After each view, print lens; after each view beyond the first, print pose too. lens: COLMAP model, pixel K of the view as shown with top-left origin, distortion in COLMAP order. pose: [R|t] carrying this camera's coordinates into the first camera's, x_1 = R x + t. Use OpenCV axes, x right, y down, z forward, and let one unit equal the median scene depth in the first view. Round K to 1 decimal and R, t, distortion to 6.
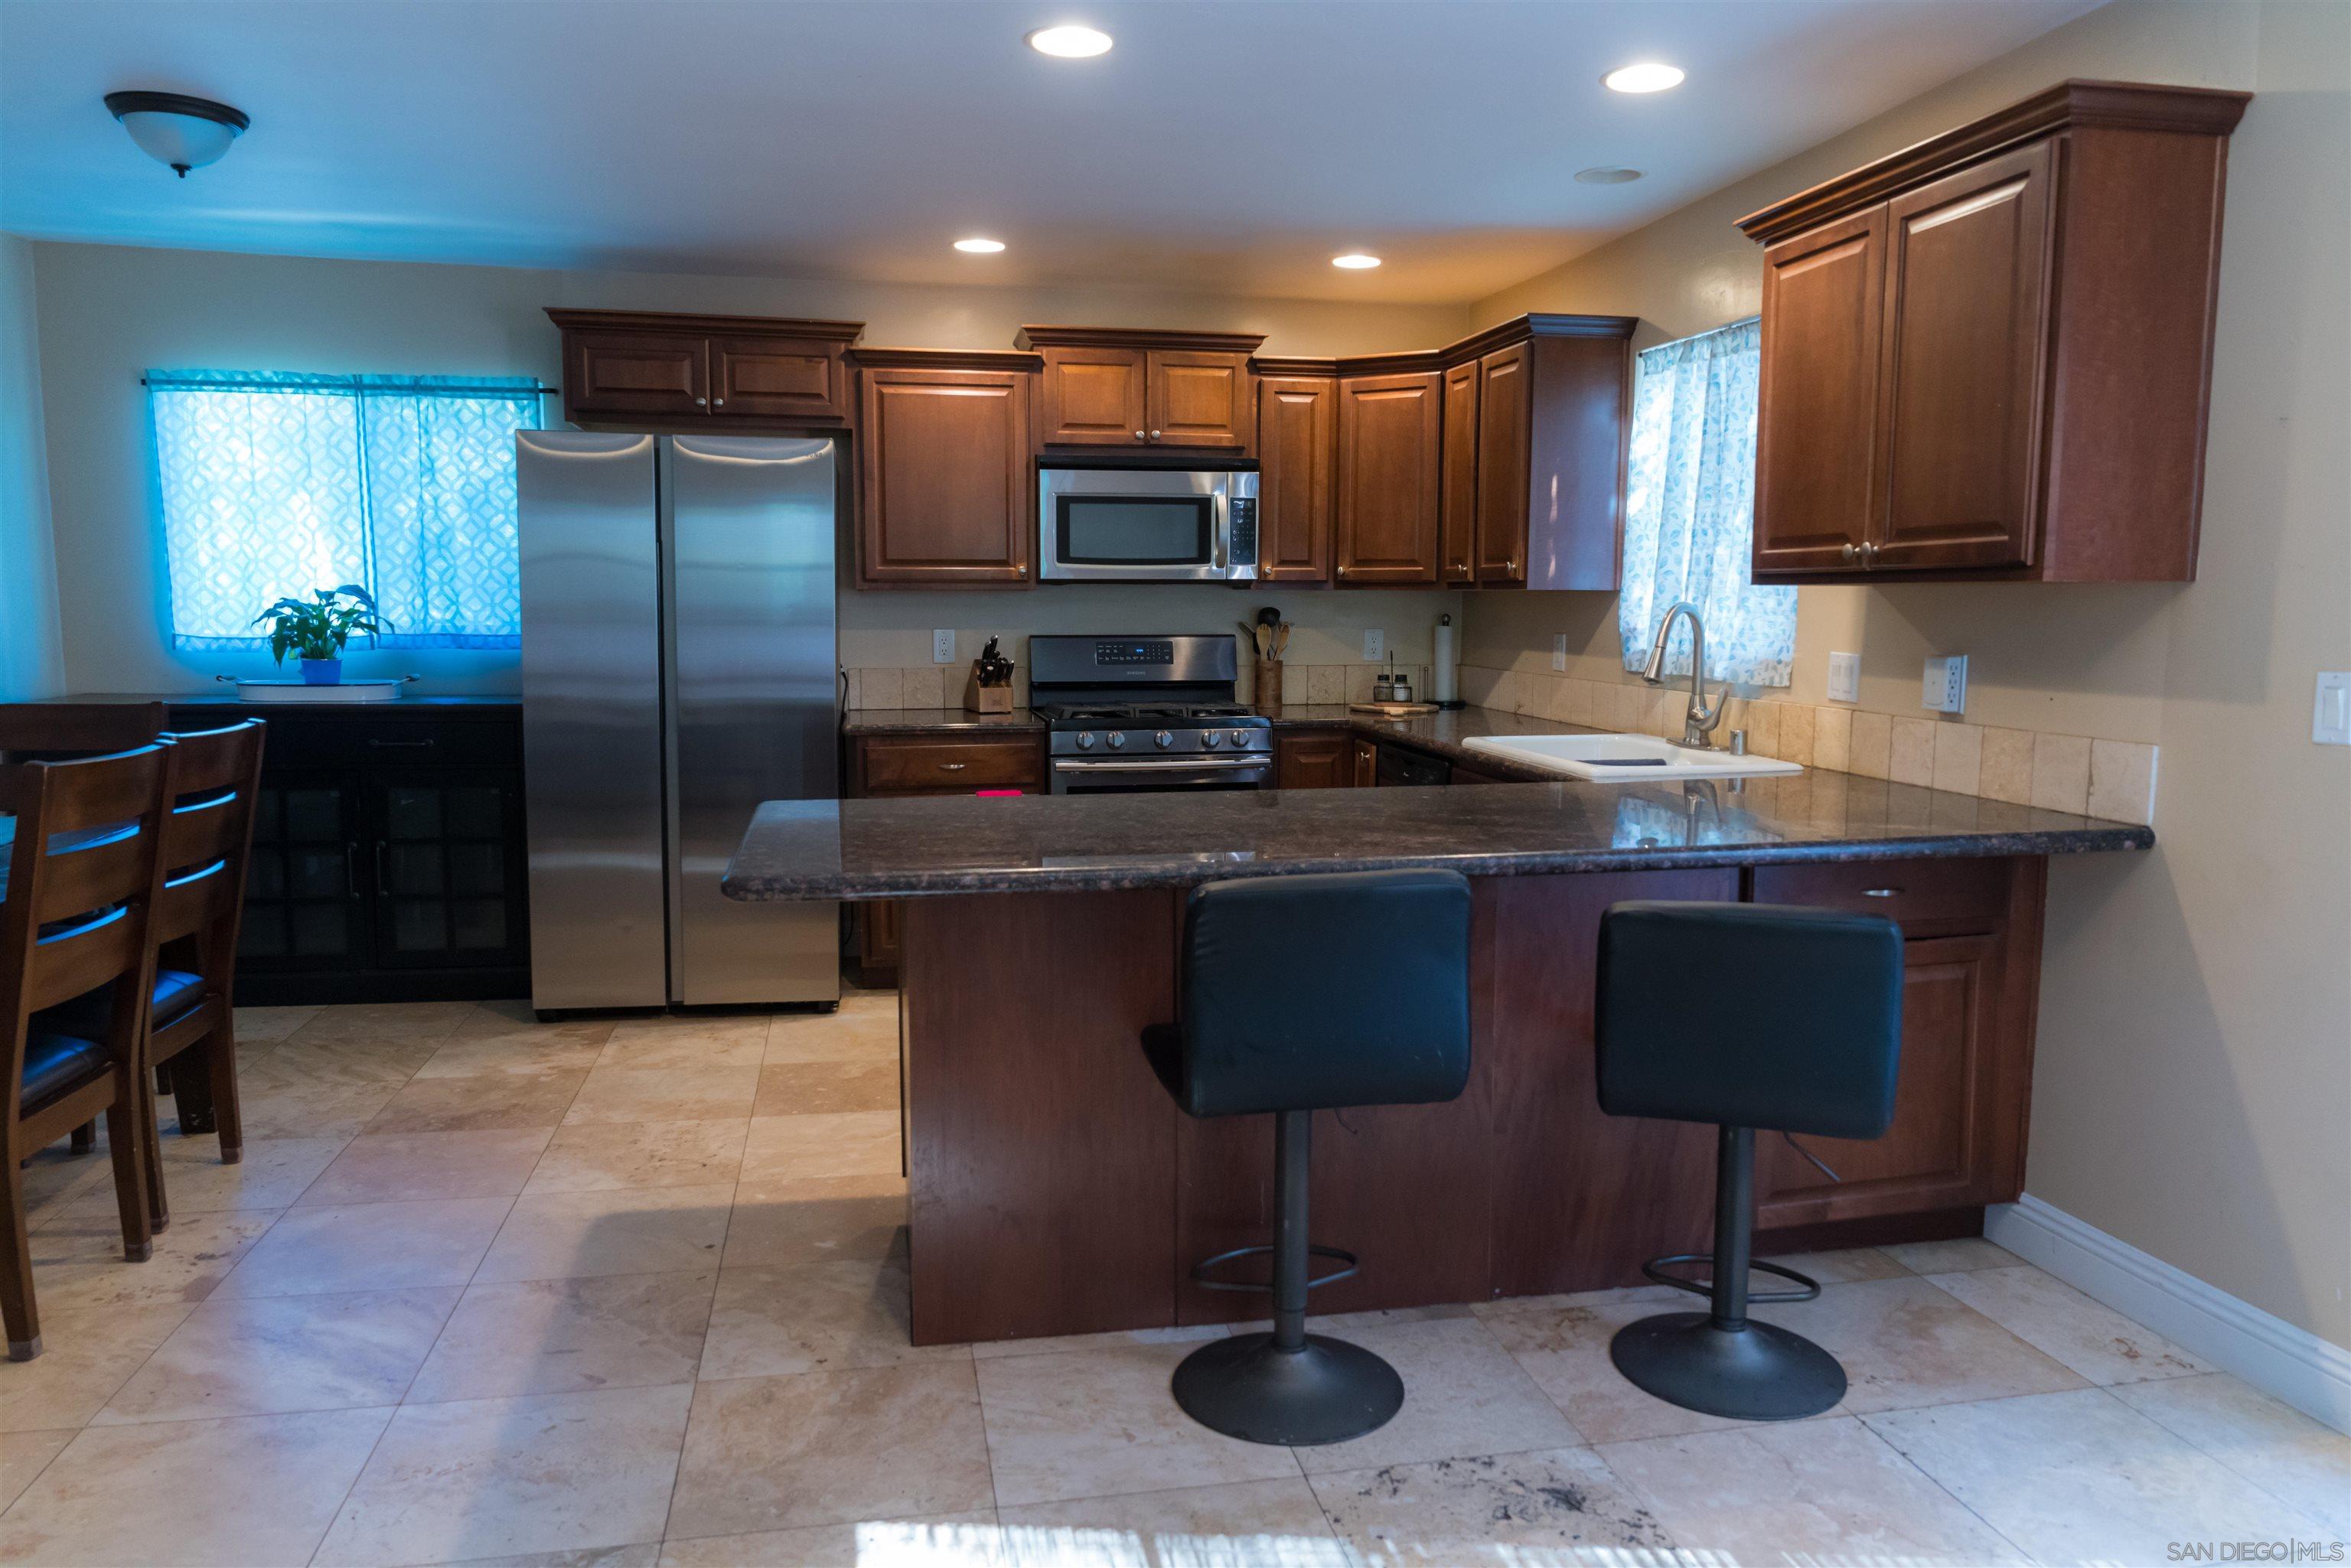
lens RADIAL K [[1566.0, 0, 1172.2], [0, 1566.0, 795.2], [0, 0, 1]] dist [-0.020419, 0.007251]
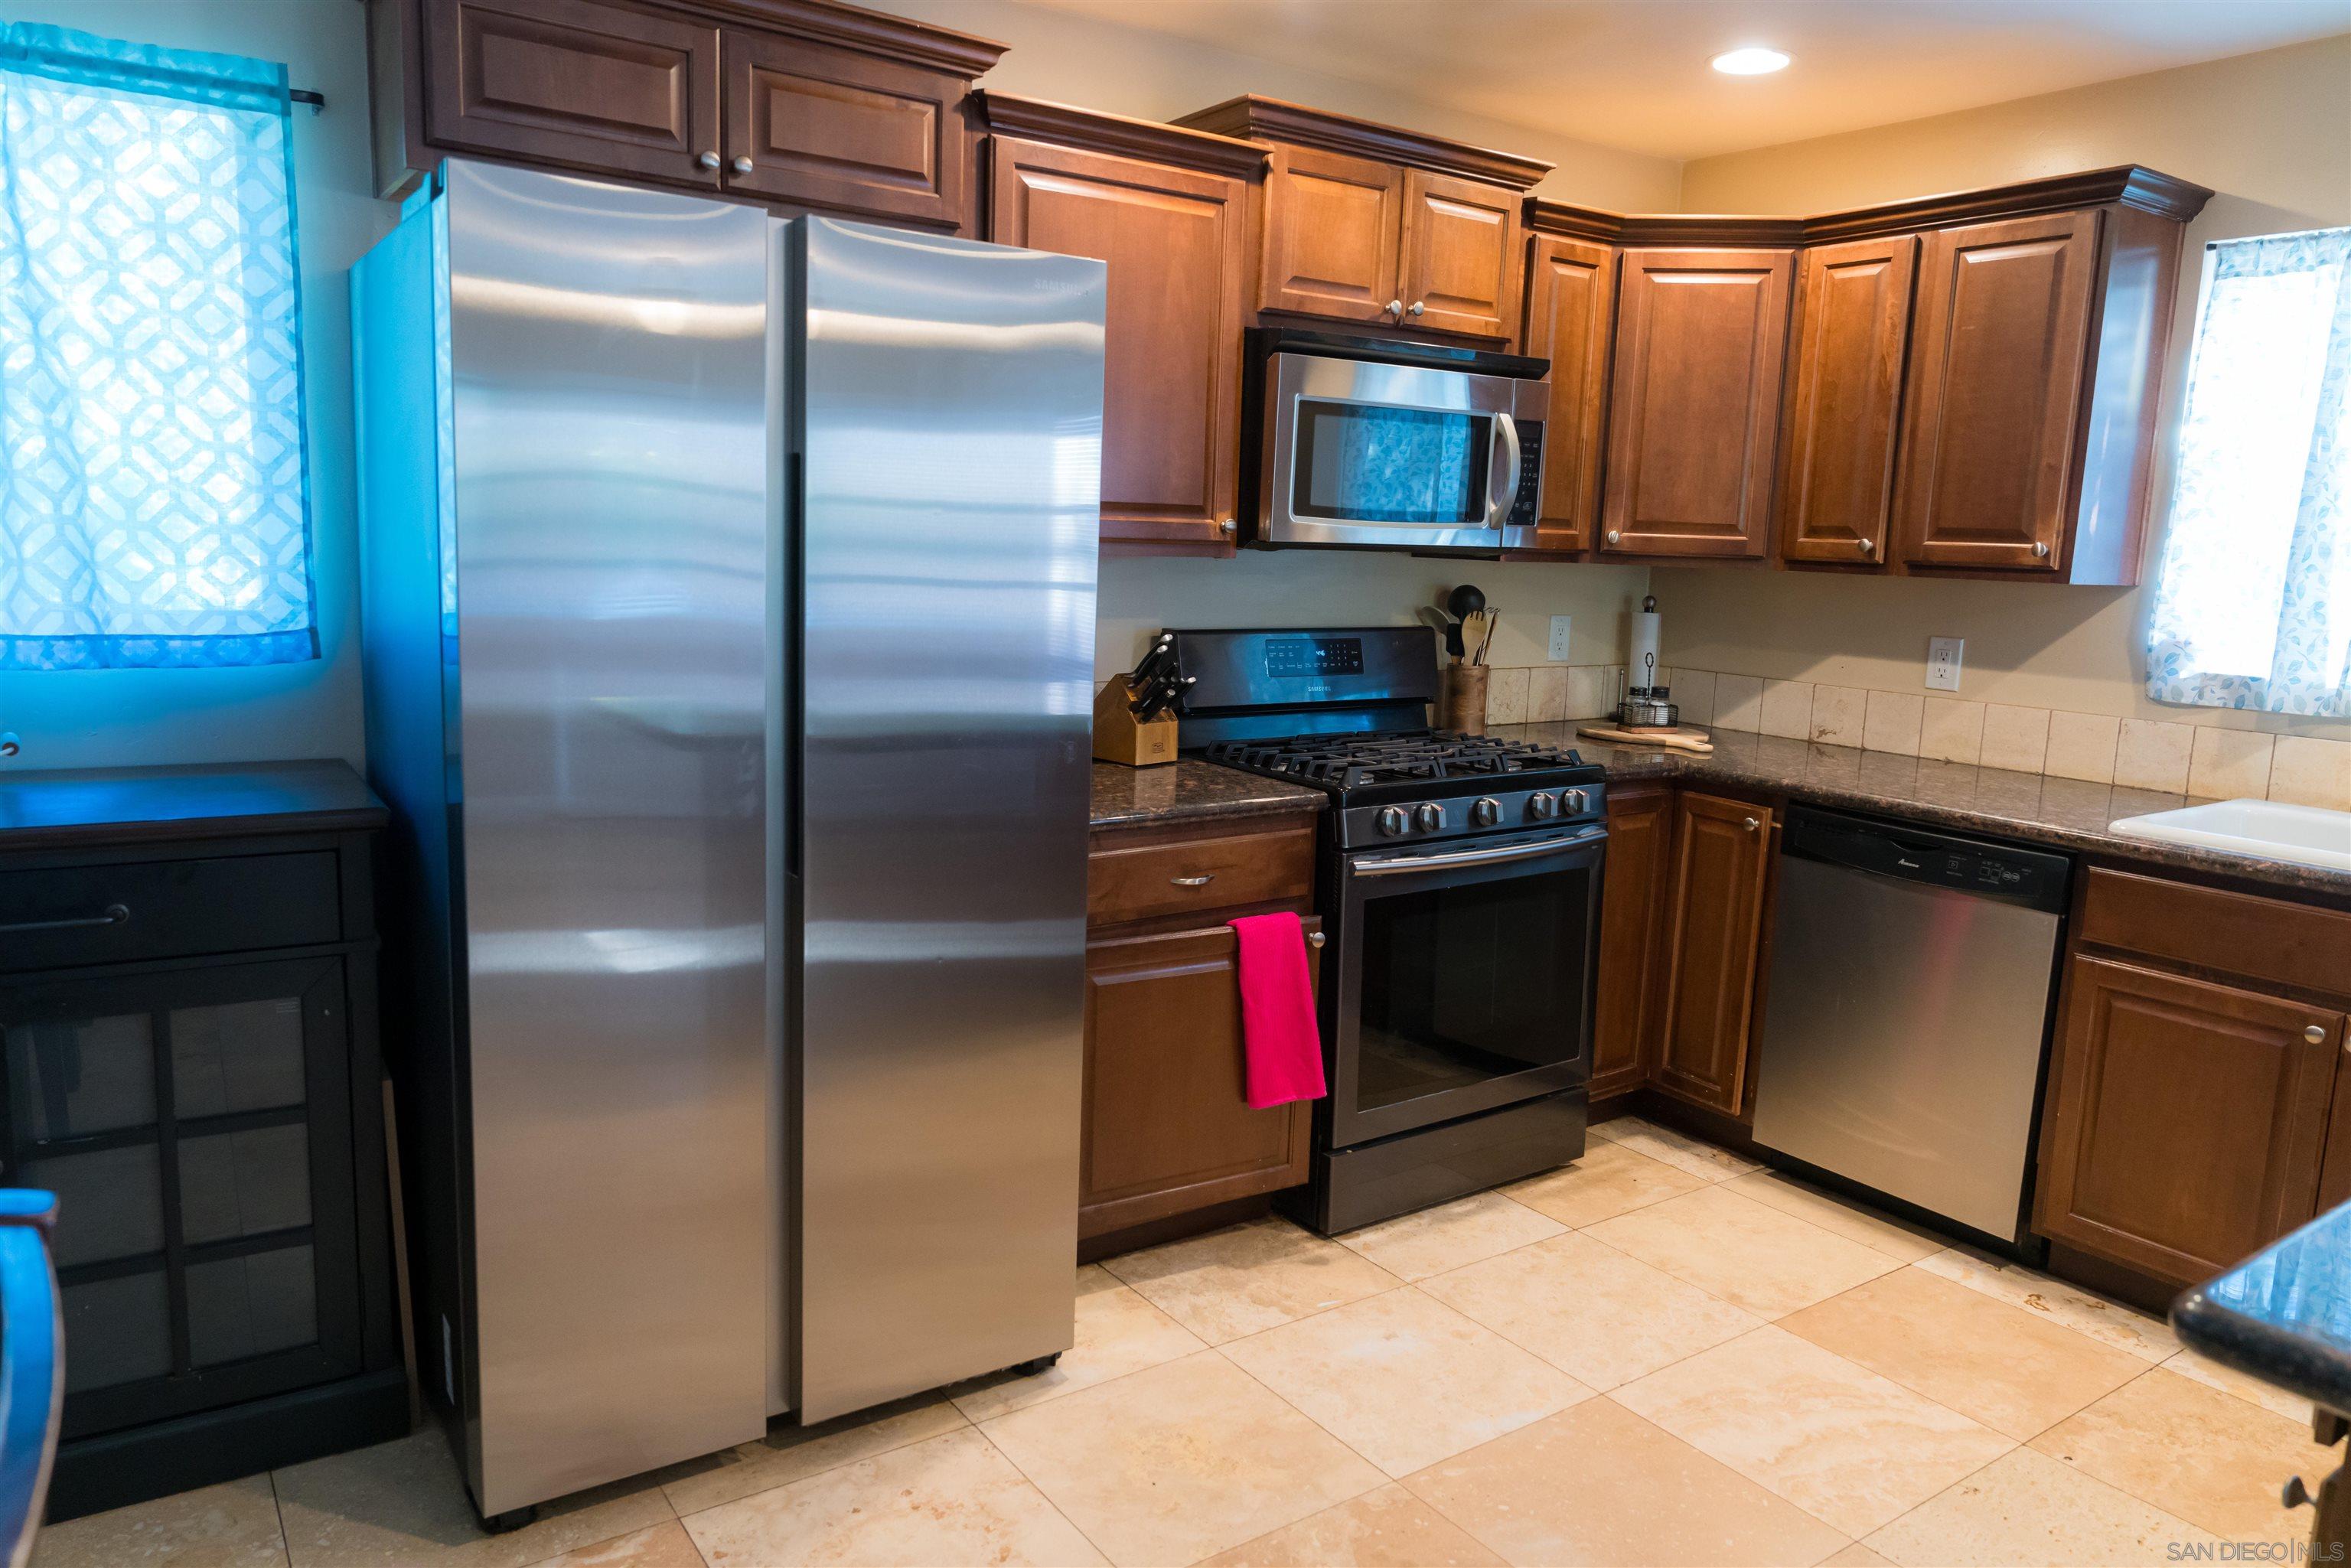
lens RADIAL K [[1560.4, 0, 1169.3], [0, 1560.4, 786.5], [0, 0, 1]] dist [-0.015273, -0.000776]
pose [[0.916779, -0.038461, 0.397540, -0.368229], [0.022007, 0.998705, 0.045871, -0.076702], [-0.398789, -0.033305, 0.916438, 0.495051]]
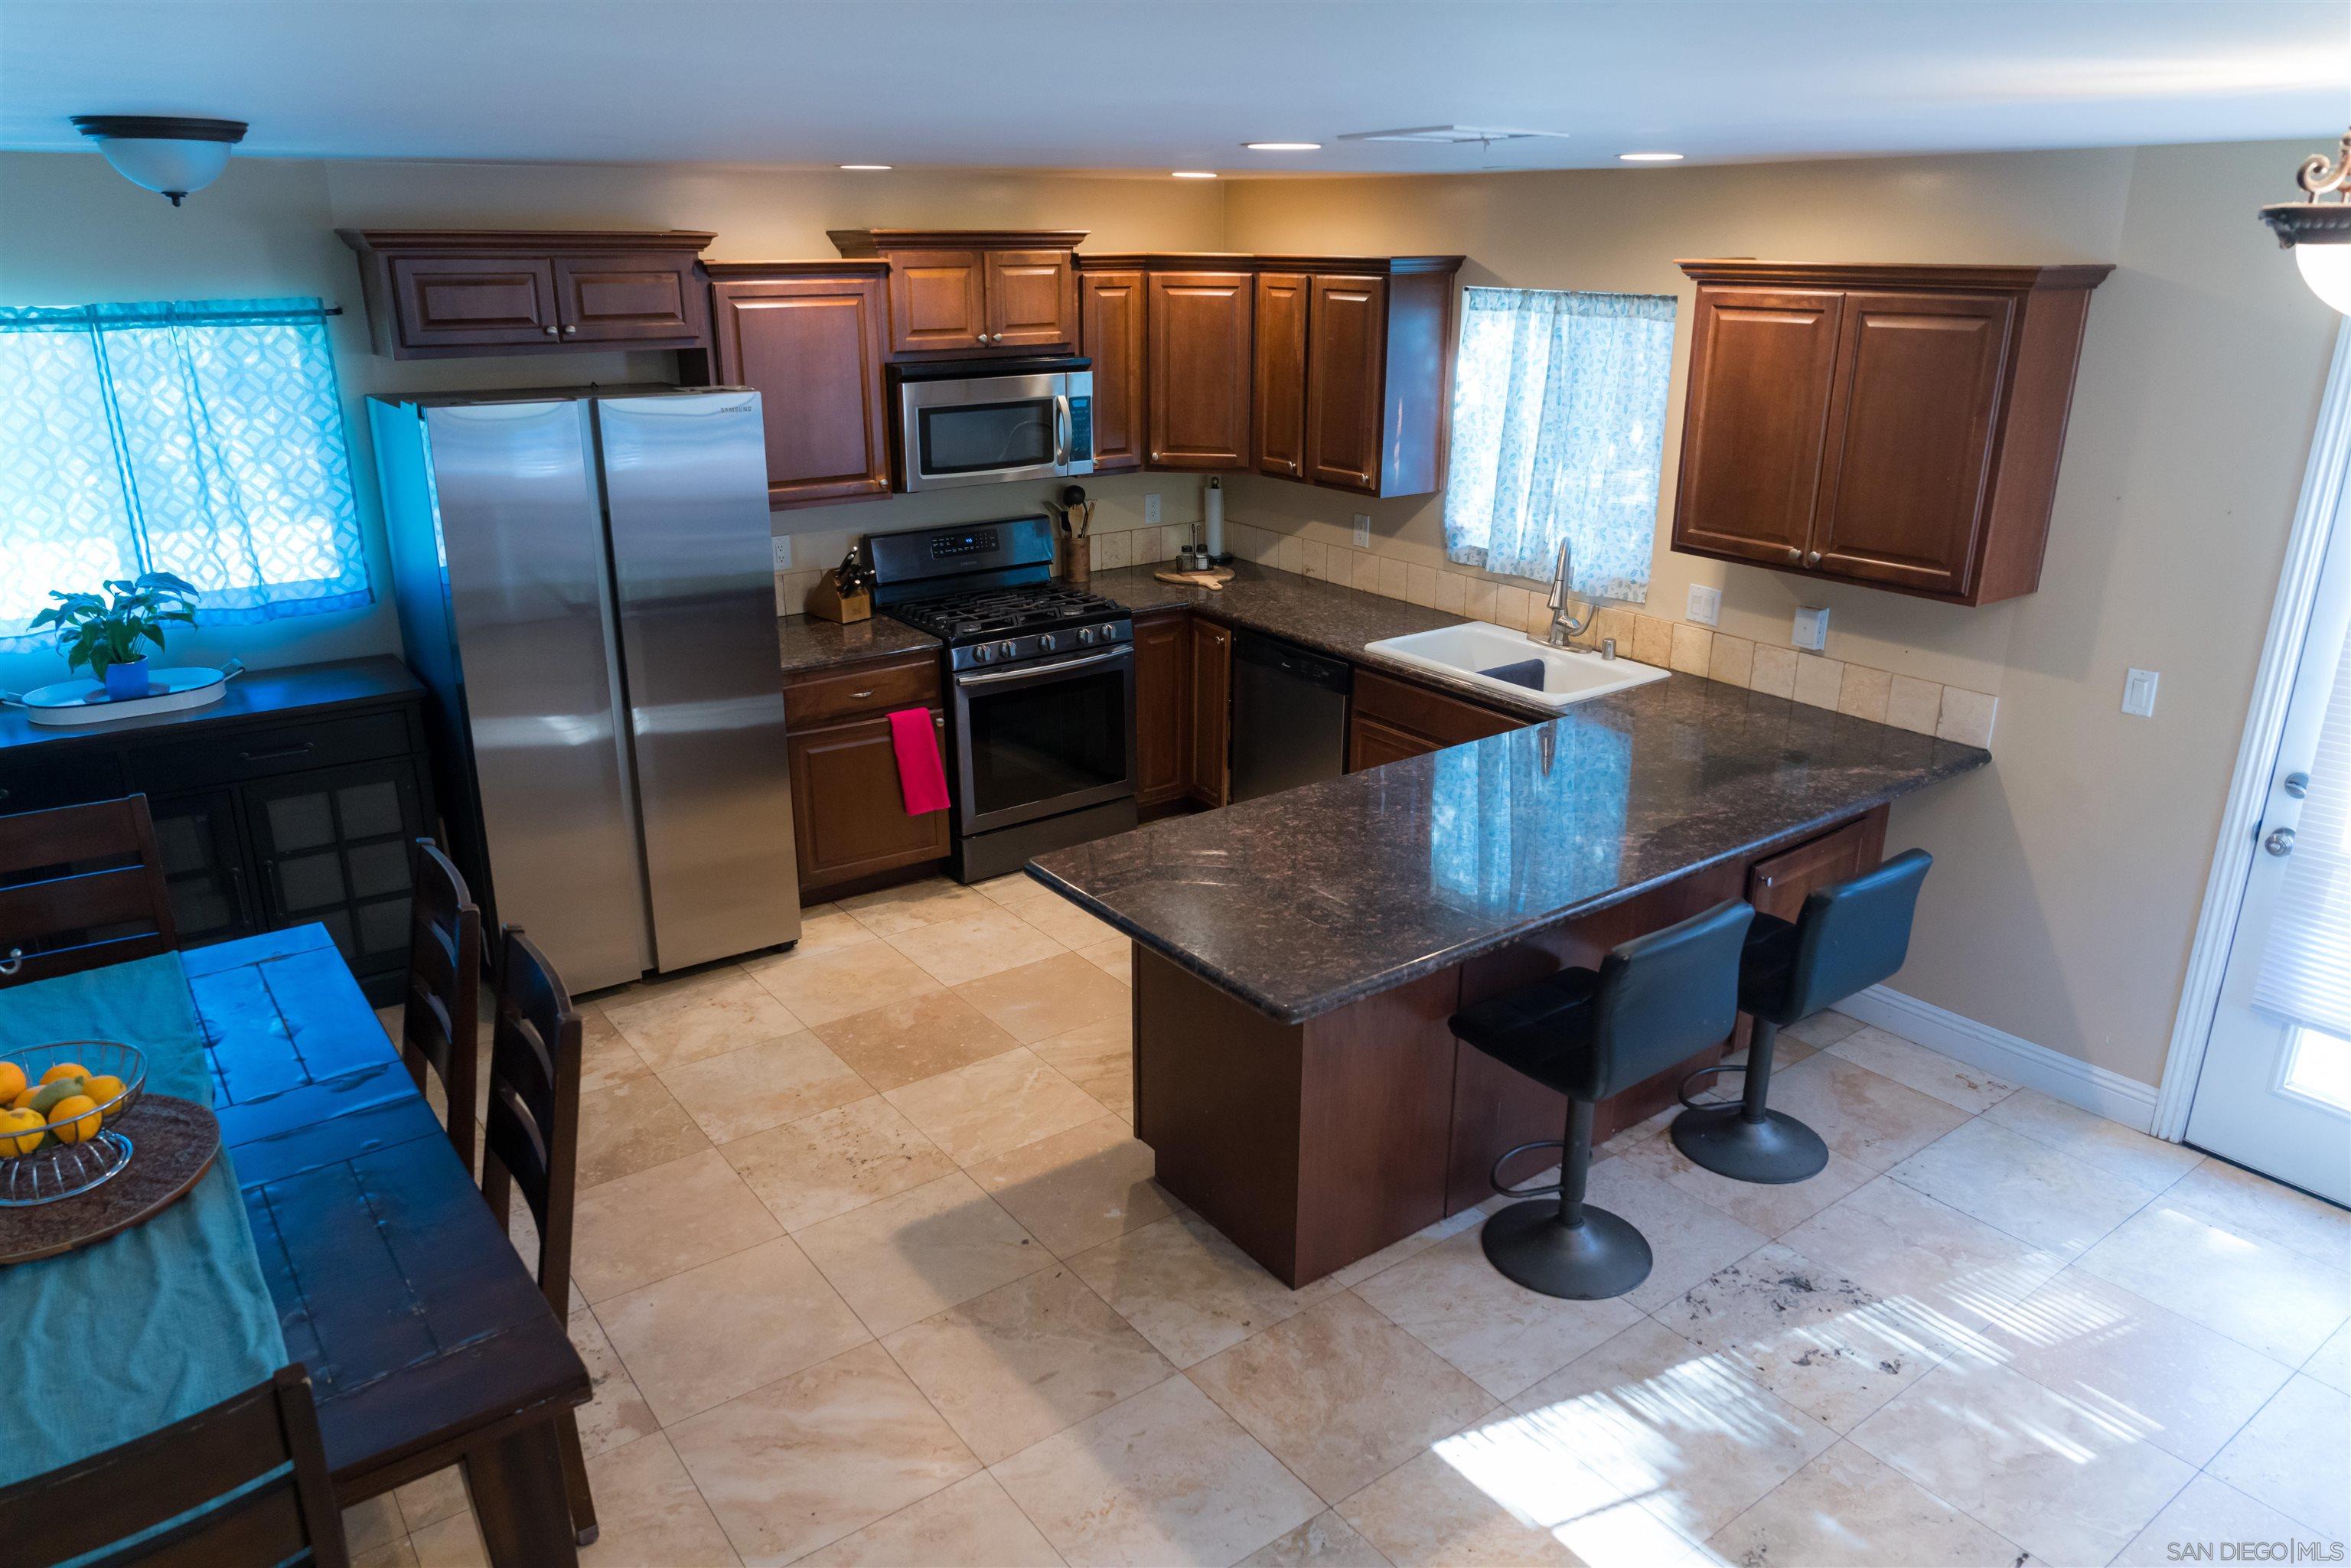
lens RADIAL K [[1566.0, 0, 1172.2], [0, 1566.0, 795.2], [0, 0, 1]] dist [-0.020419, 0.007251]
pose [[0.905302, -0.145188, 0.399186, -0.374102], [0.054683, 0.971787, 0.229434, -0.176870], [-0.421235, -0.185878, 0.887700, -0.003732]]
